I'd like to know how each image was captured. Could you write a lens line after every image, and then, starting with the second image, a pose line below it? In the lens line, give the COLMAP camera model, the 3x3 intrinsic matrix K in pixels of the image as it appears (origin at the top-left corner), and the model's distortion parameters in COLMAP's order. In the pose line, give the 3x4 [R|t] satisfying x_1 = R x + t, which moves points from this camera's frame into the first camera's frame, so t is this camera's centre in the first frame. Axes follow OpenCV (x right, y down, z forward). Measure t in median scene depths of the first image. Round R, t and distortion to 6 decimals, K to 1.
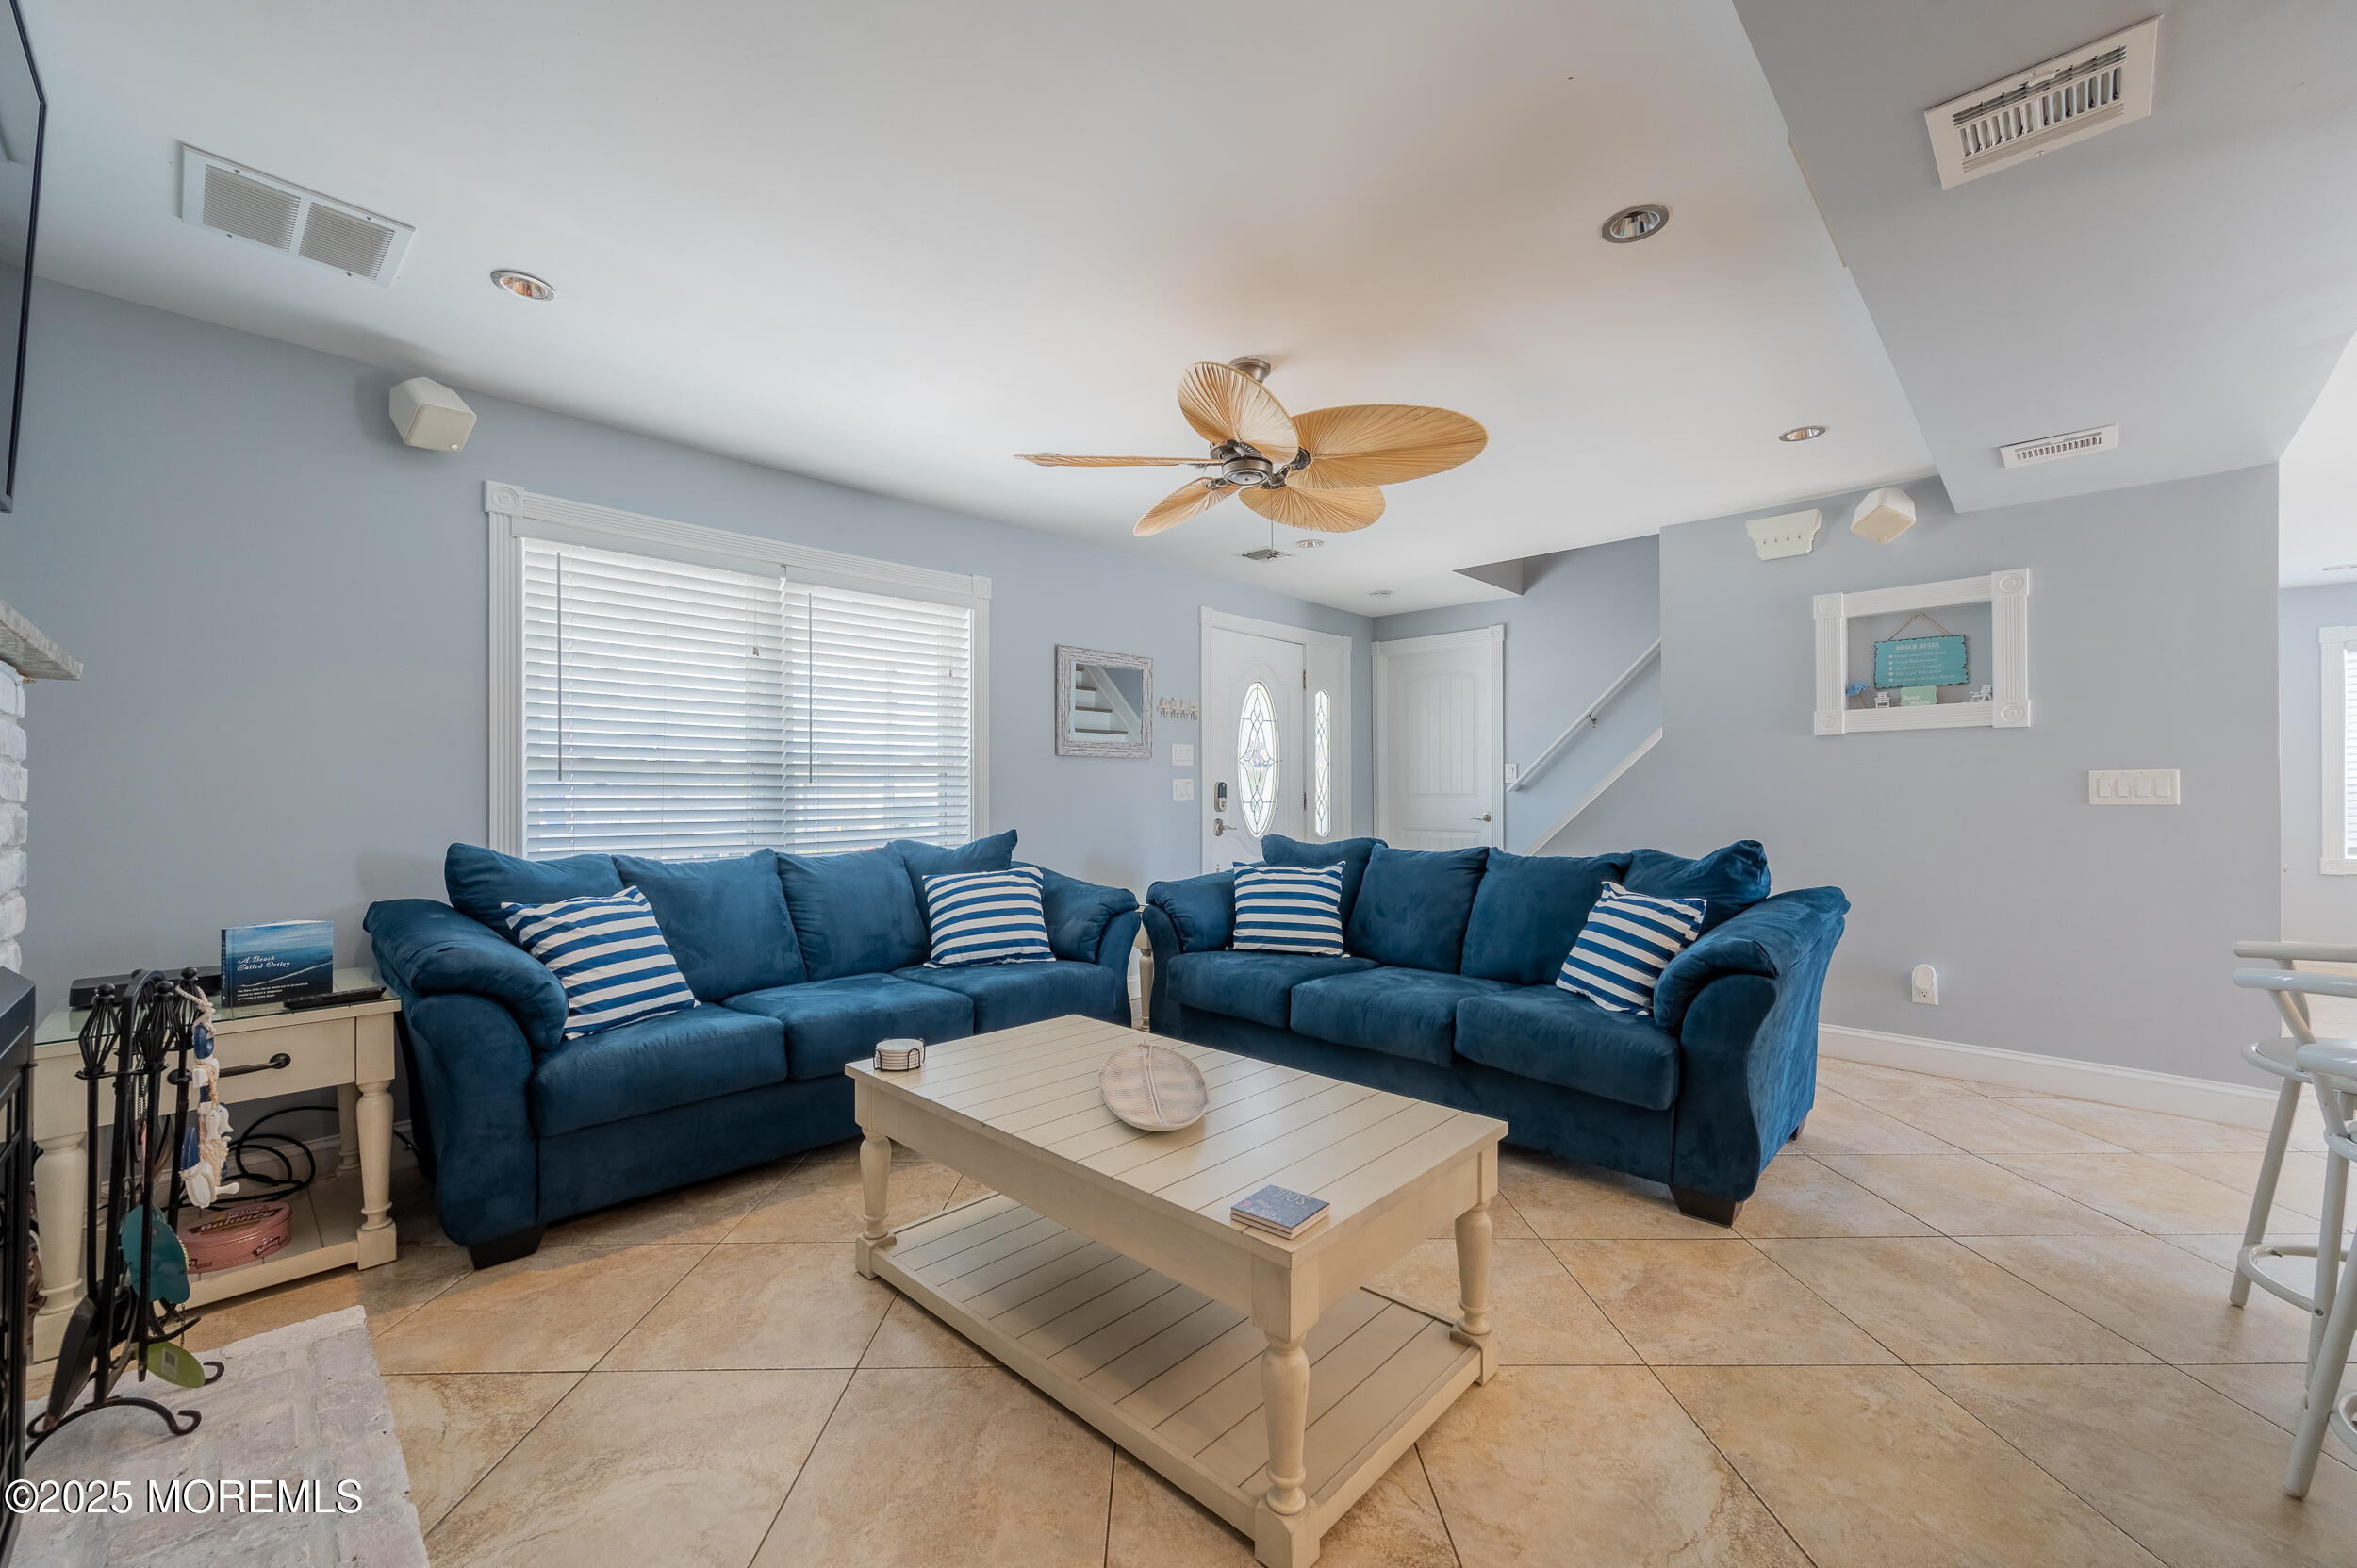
lens RADIAL K [[933.6, 0, 1172.3], [0, 933.6, 790.0], [0, 0, 1]] dist [-0.000692, 0.000371]
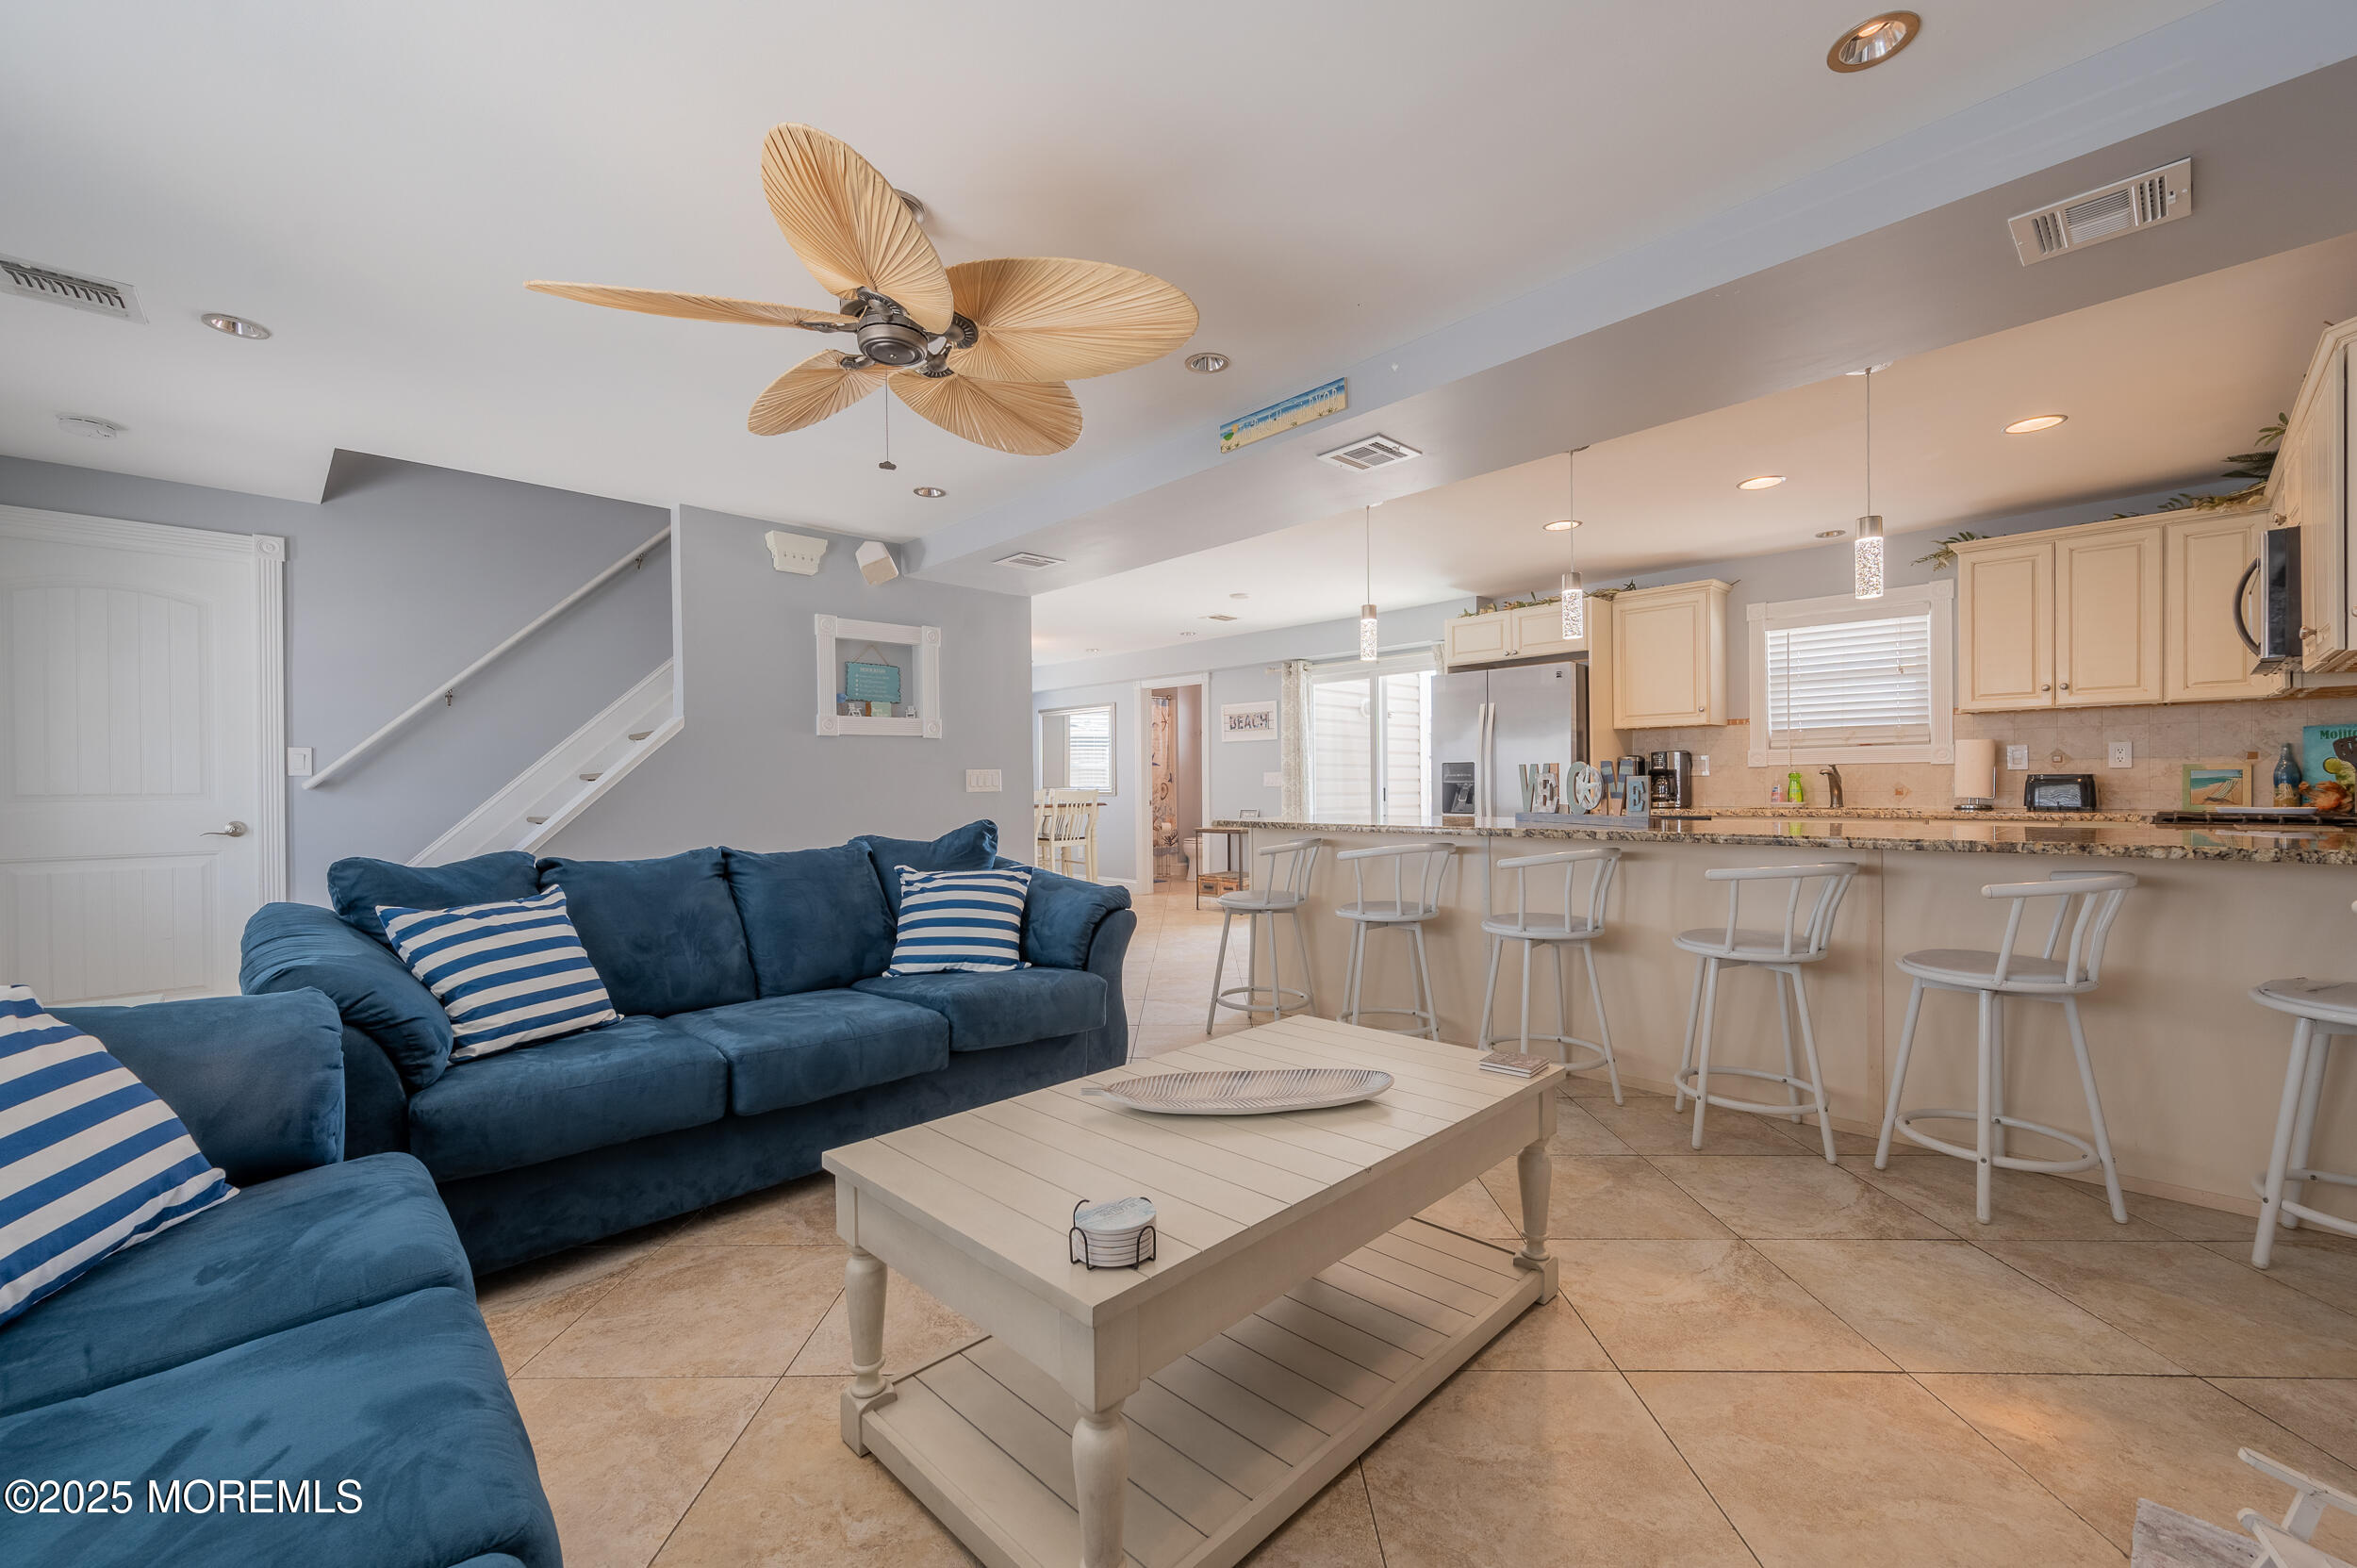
lens RADIAL K [[960.0, 0, 1187.5], [0, 960.0, 778.0], [0, 0, 1]] dist [0.014467, 0.000033]
pose [[0.010807, 0.012660, 0.999861, -0.591702], [0.013039, 0.999833, -0.012800, 0.018492], [-0.999857, 0.013176, 0.010641, 0.647044]]
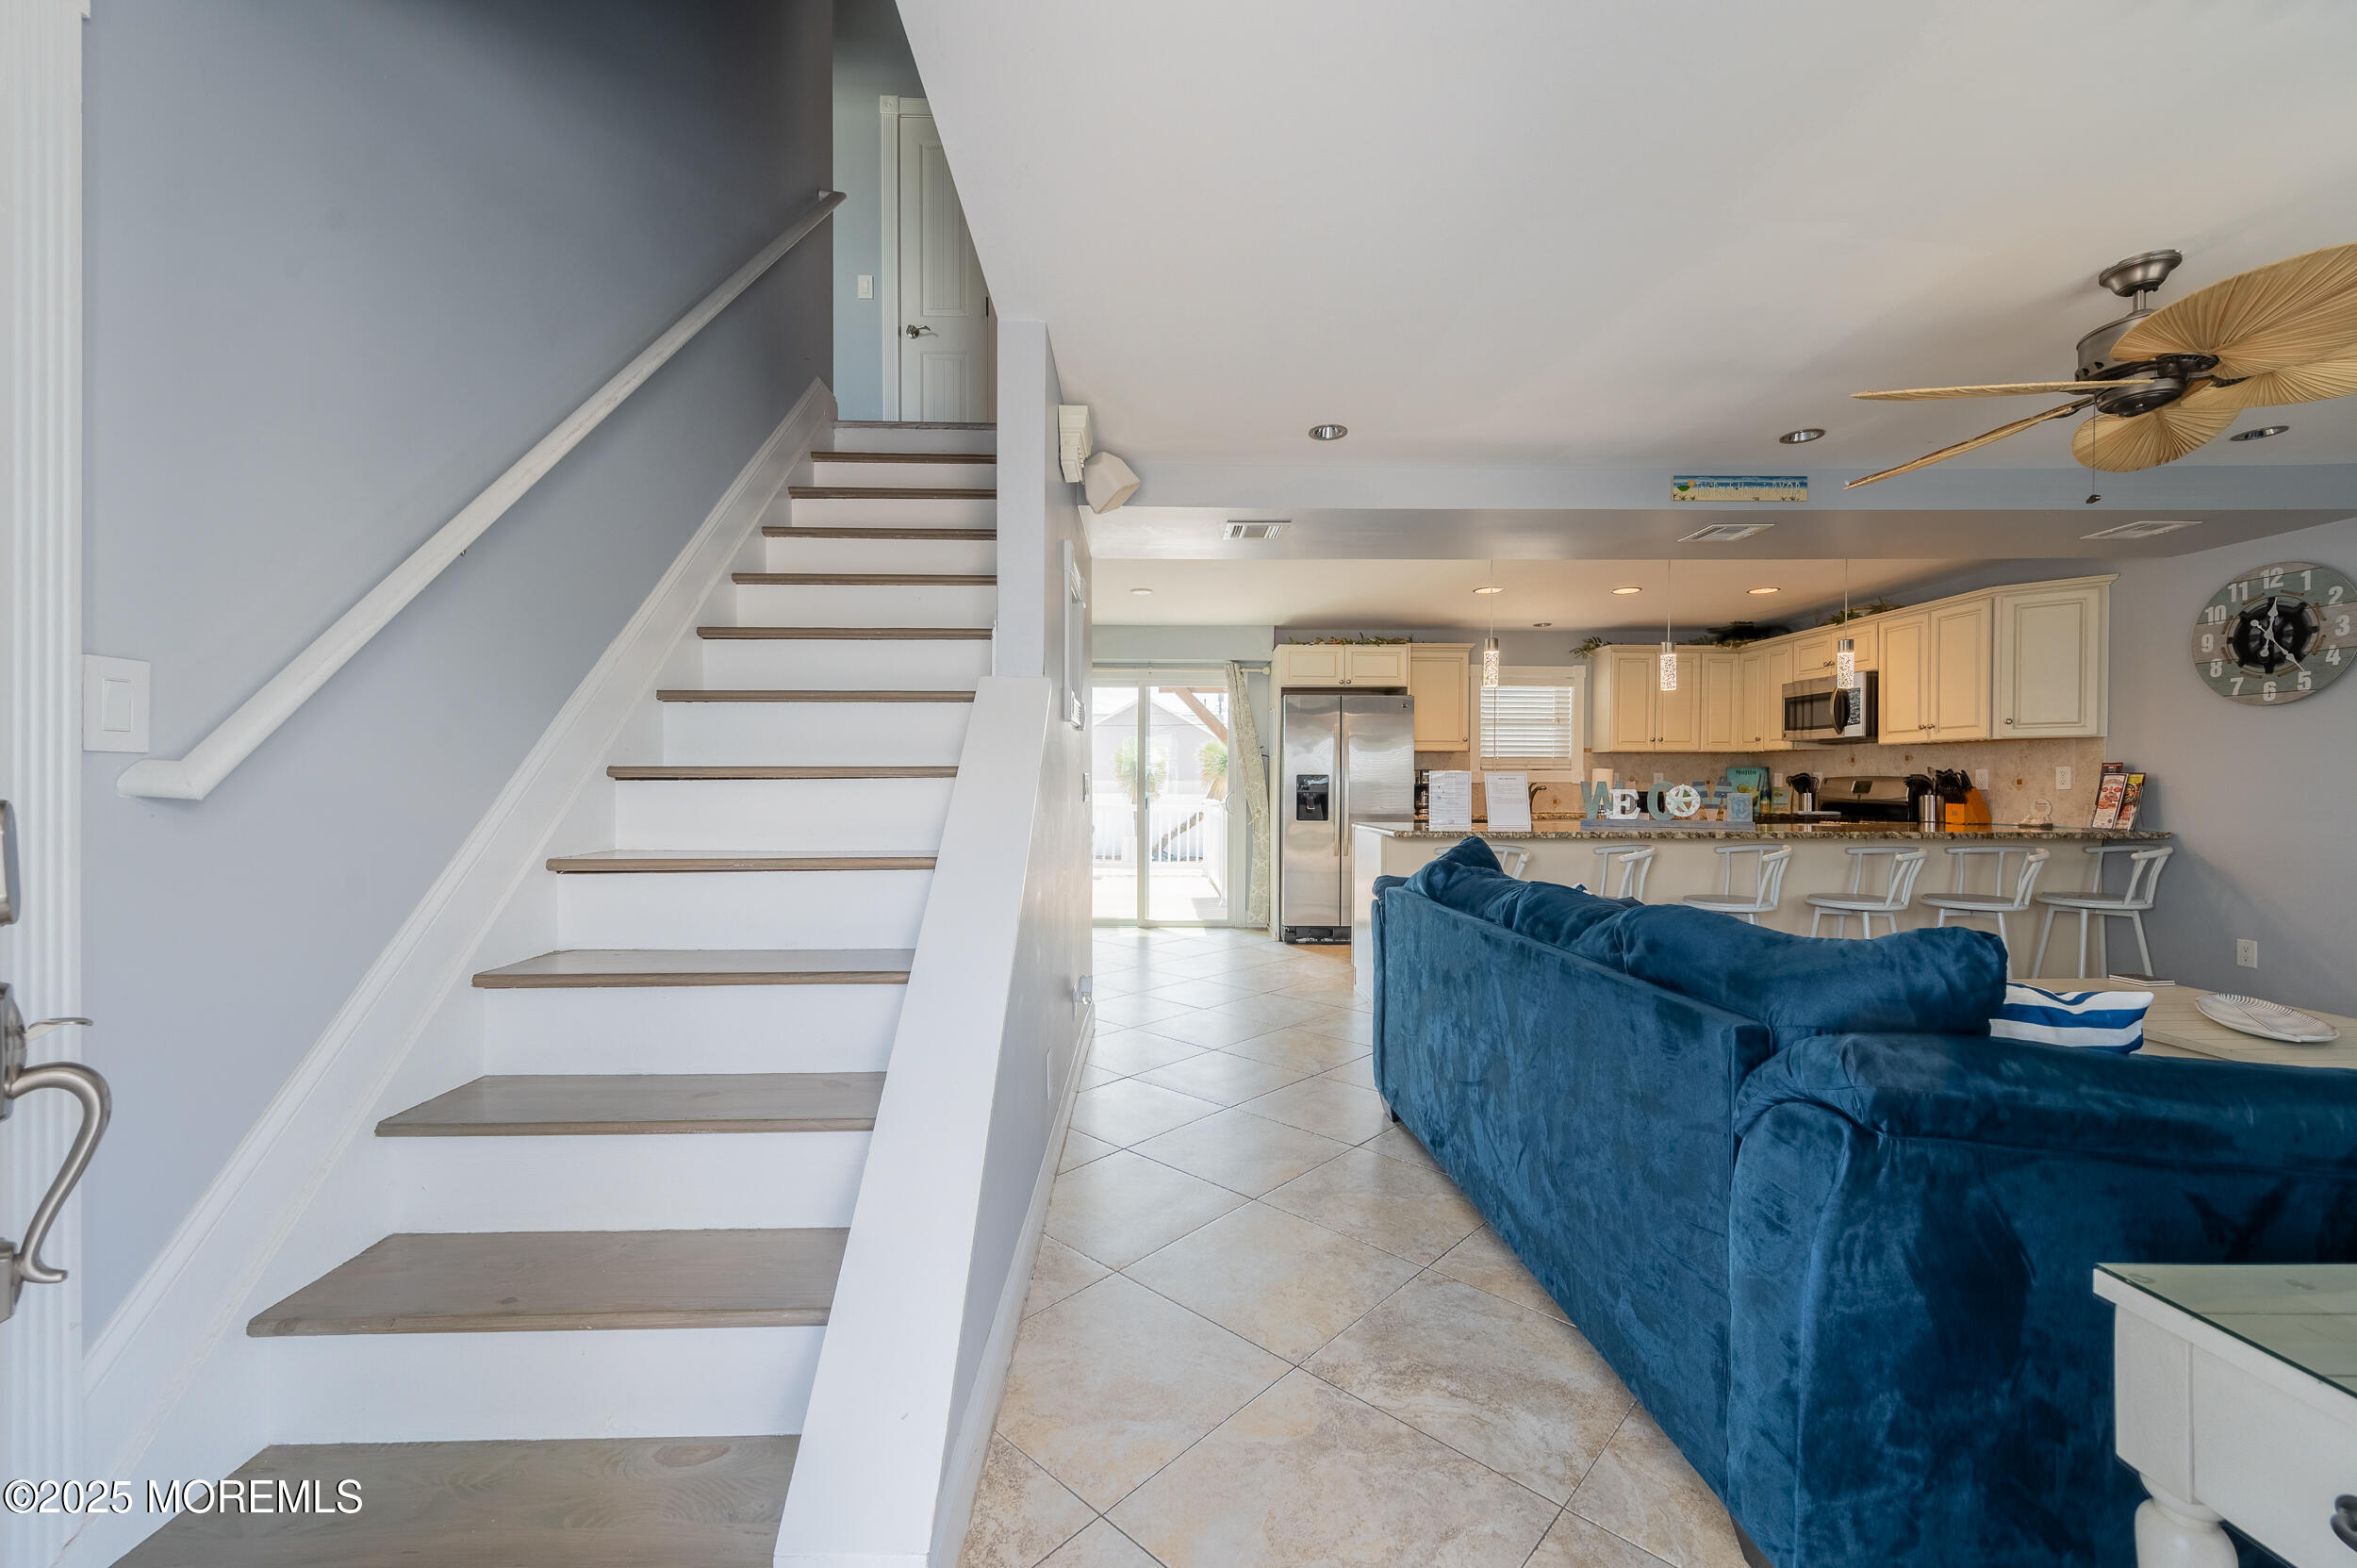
lens RADIAL K [[933.6, 0, 1172.3], [0, 933.6, 790.0], [0, 0, 1]] dist [-0.000692, 0.000371]
pose [[-0.720361, -0.001973, 0.693596, 0.105037], [0.000678, 0.999993, 0.003548, -0.001619], [-0.693599, 0.003026, -0.720355, 1.857104]]
